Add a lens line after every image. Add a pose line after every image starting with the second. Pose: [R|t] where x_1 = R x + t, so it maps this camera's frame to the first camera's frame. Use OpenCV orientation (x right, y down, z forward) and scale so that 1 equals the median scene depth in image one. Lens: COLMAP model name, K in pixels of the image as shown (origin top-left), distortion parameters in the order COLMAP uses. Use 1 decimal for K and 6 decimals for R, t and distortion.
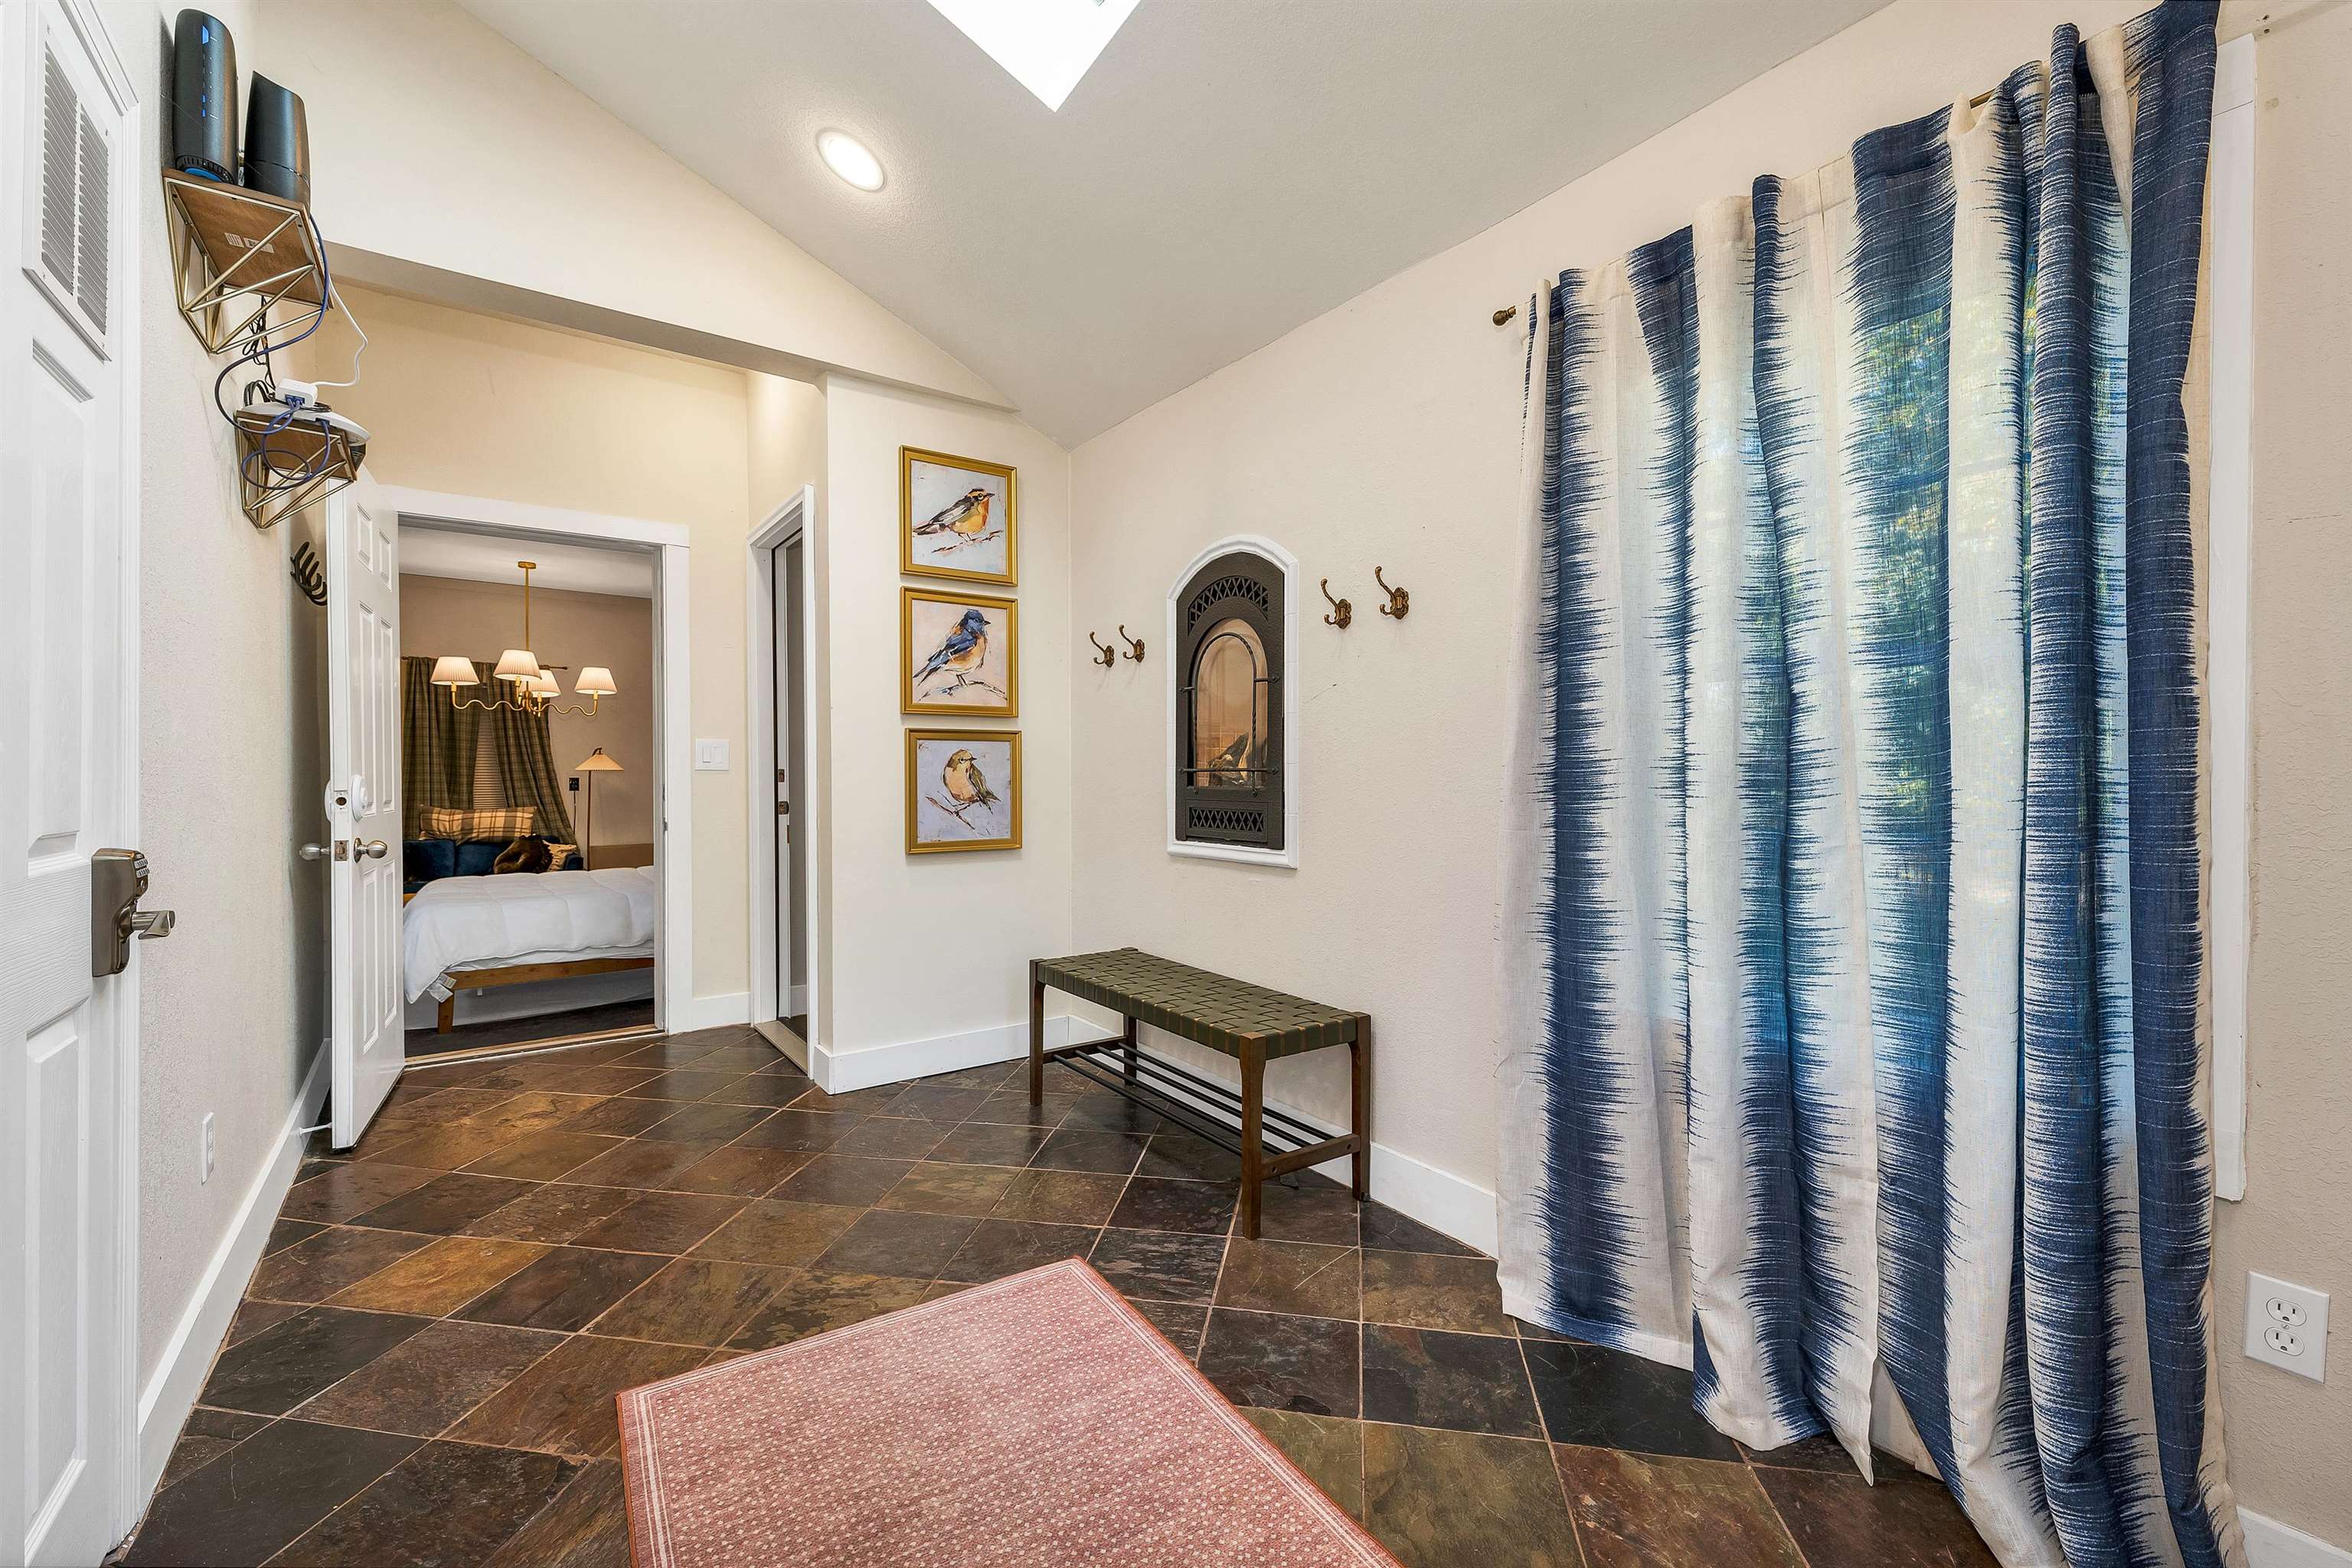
lens RADIAL K [[960.0, 0, 1183.5], [0, 960.0, 782.0], [0, 0, 1]] dist [0.003147, -0.000054]
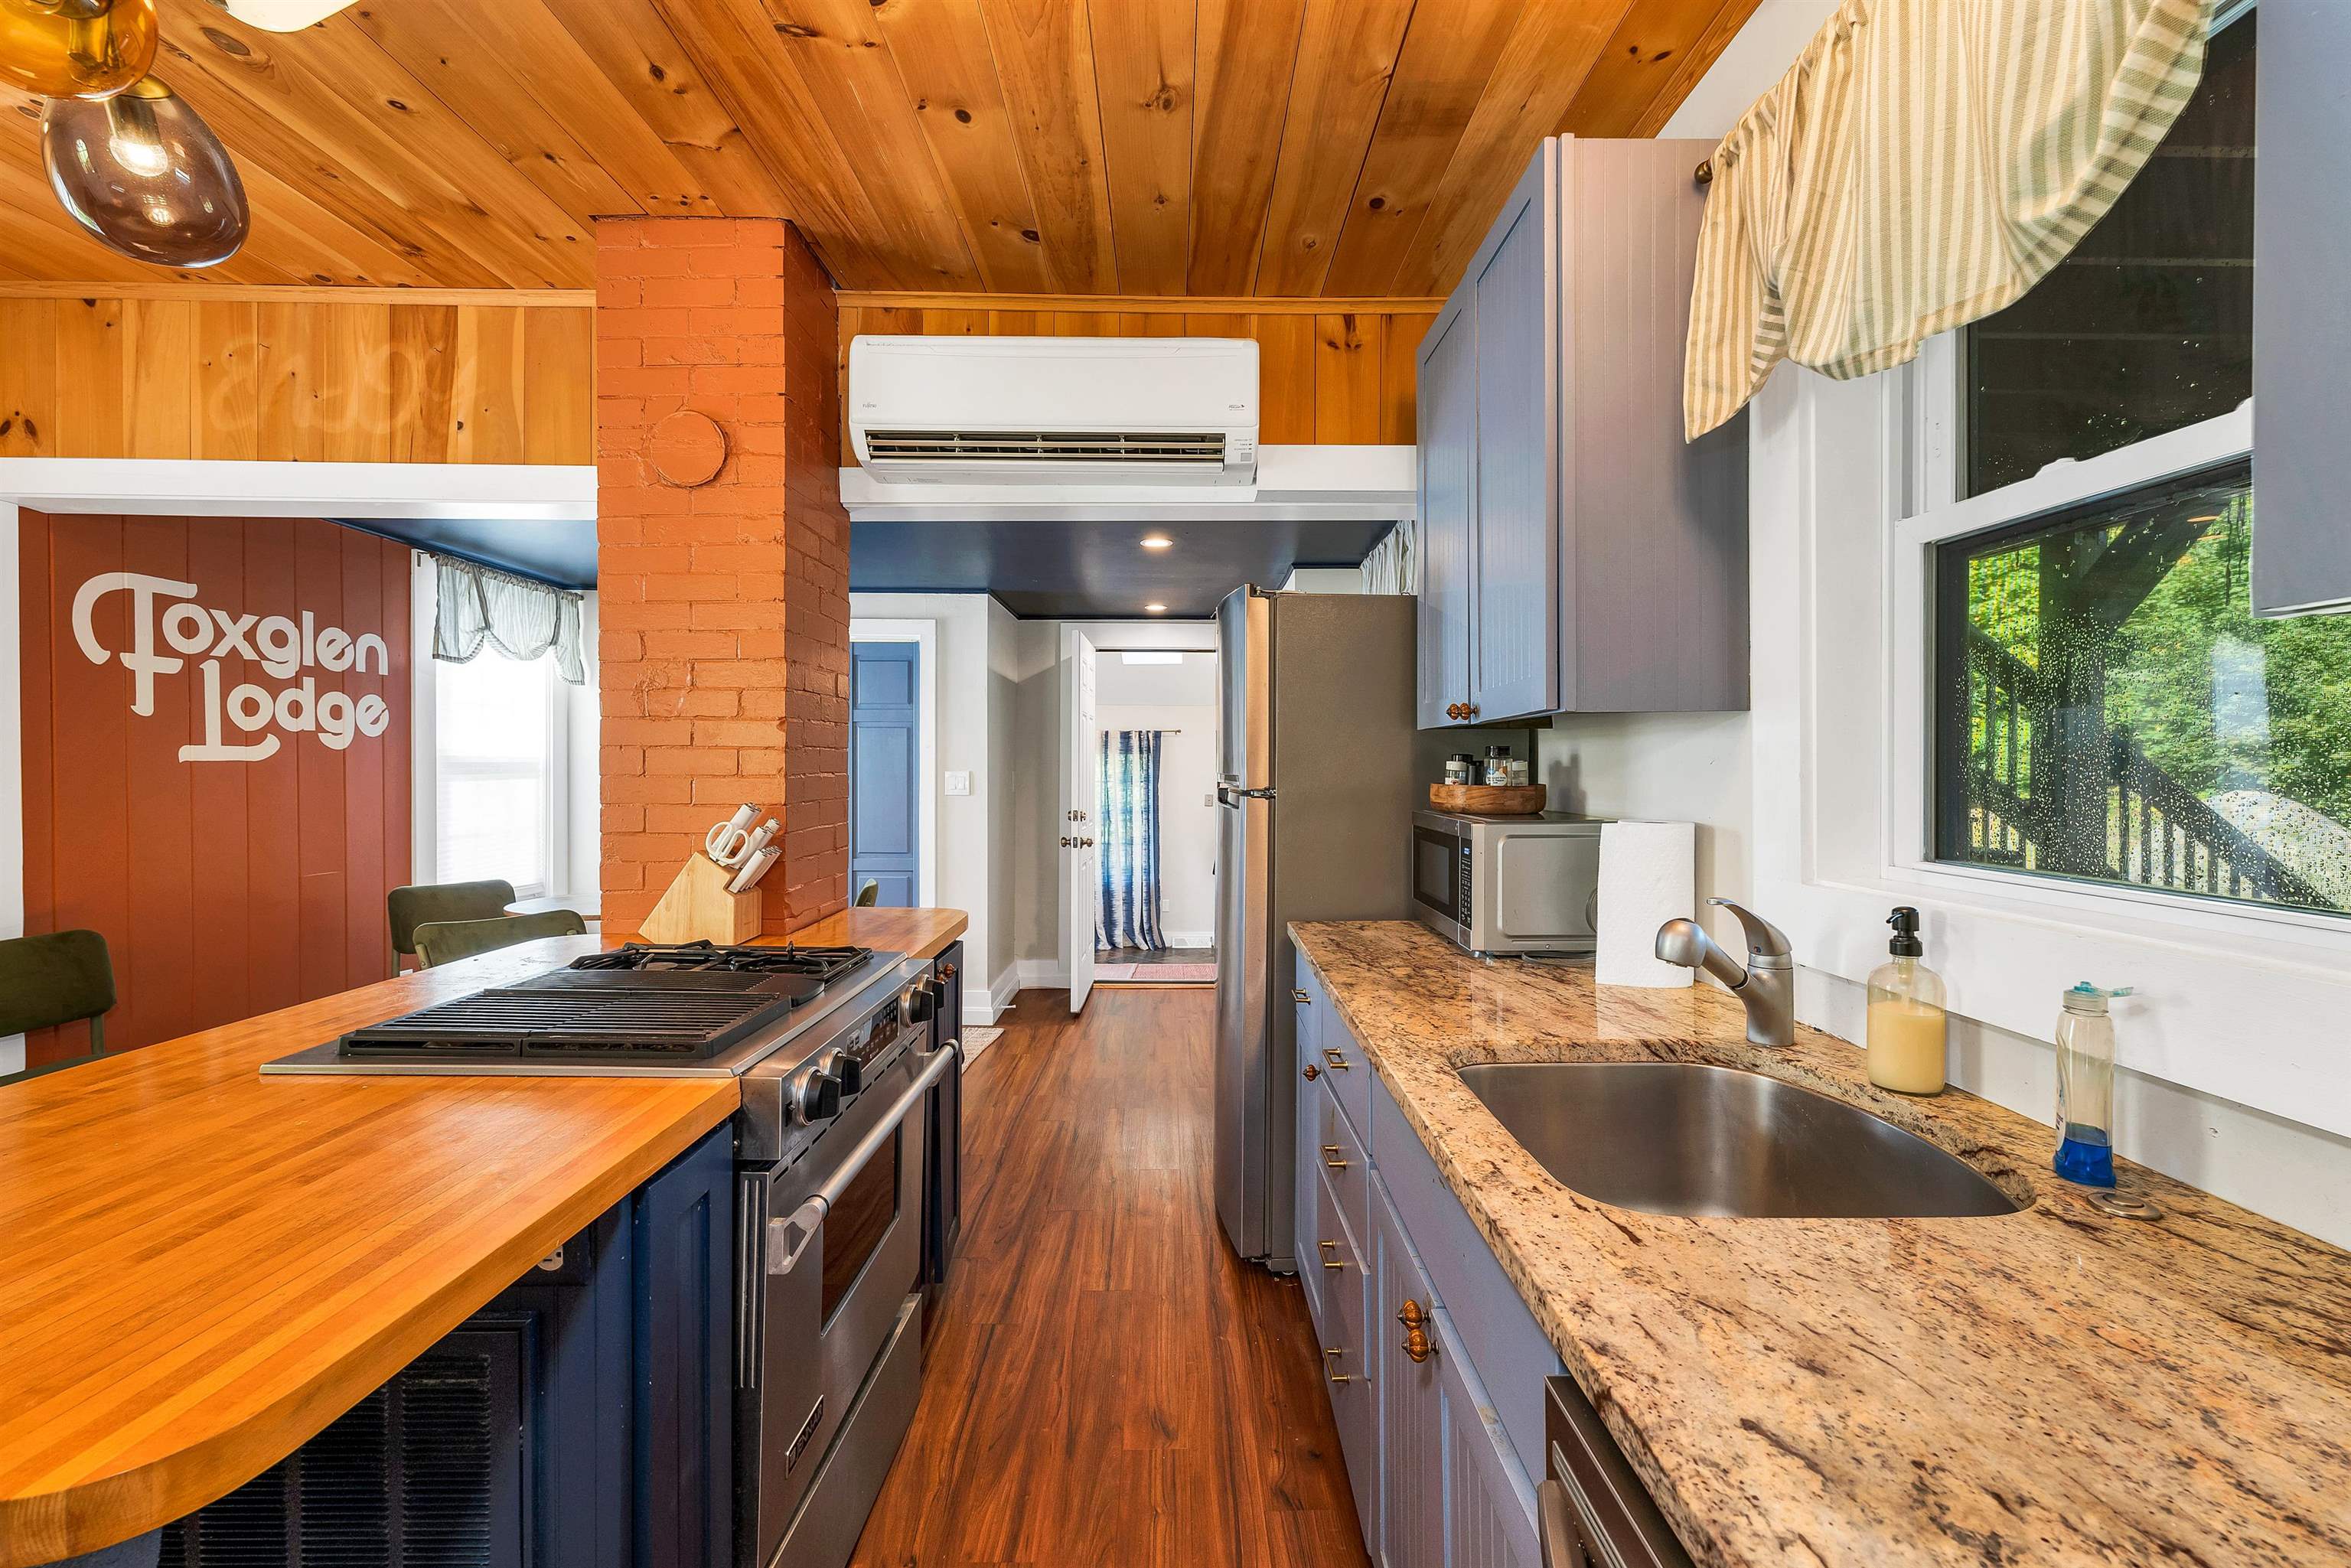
lens RADIAL K [[959.5, 0, 1177.0], [0, 959.5, 776.0], [0, 0, 1]] dist [0.003147, -0.000054]
pose [[0.594798, -0.004476, 0.803863, -1.822795], [0.008094, 0.999967, -0.000420, -0.166378], [-0.803835, 0.006756, 0.594814, -1.331592]]
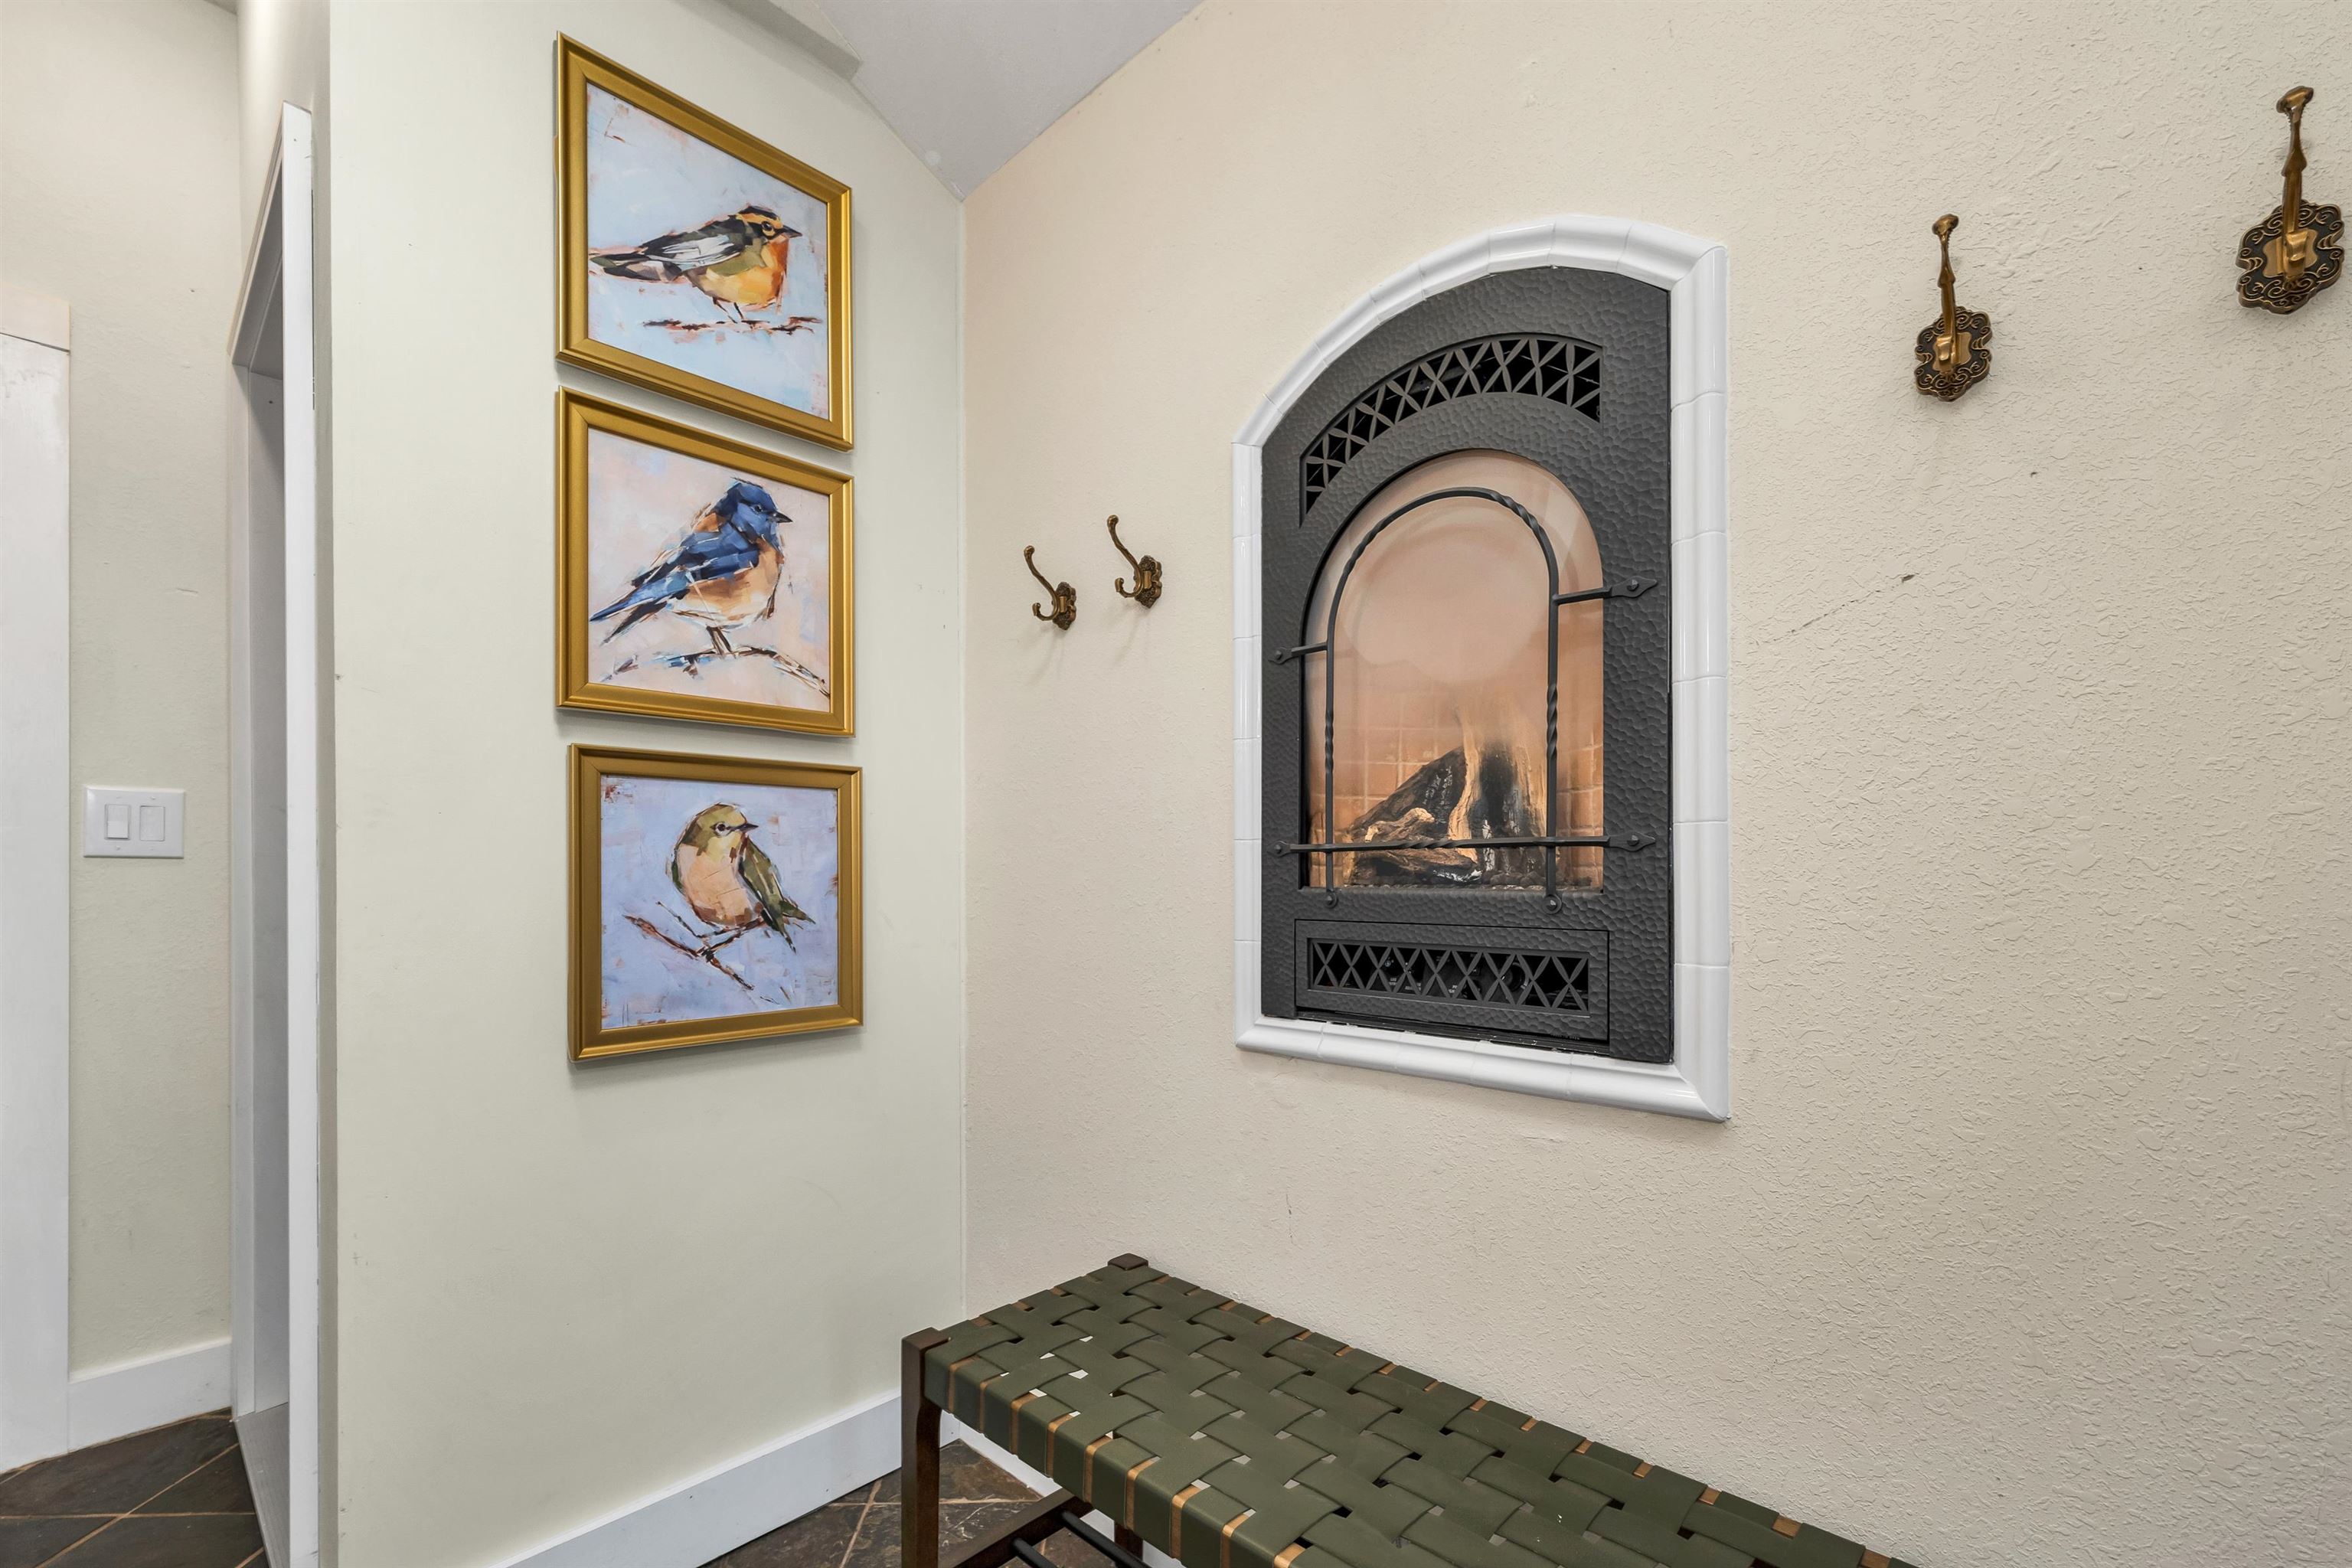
lens RADIAL K [[969.9, 0, 1172.0], [0, 969.9, 862.6], [0, 0, 1]] dist [-0.002307, -0.000090]
pose [[0.981168, -0.002275, 0.193142, -0.119486], [0.005756, 0.999831, -0.017463, 0.000881], [-0.193070, 0.018246, 0.981015, 0.549226]]
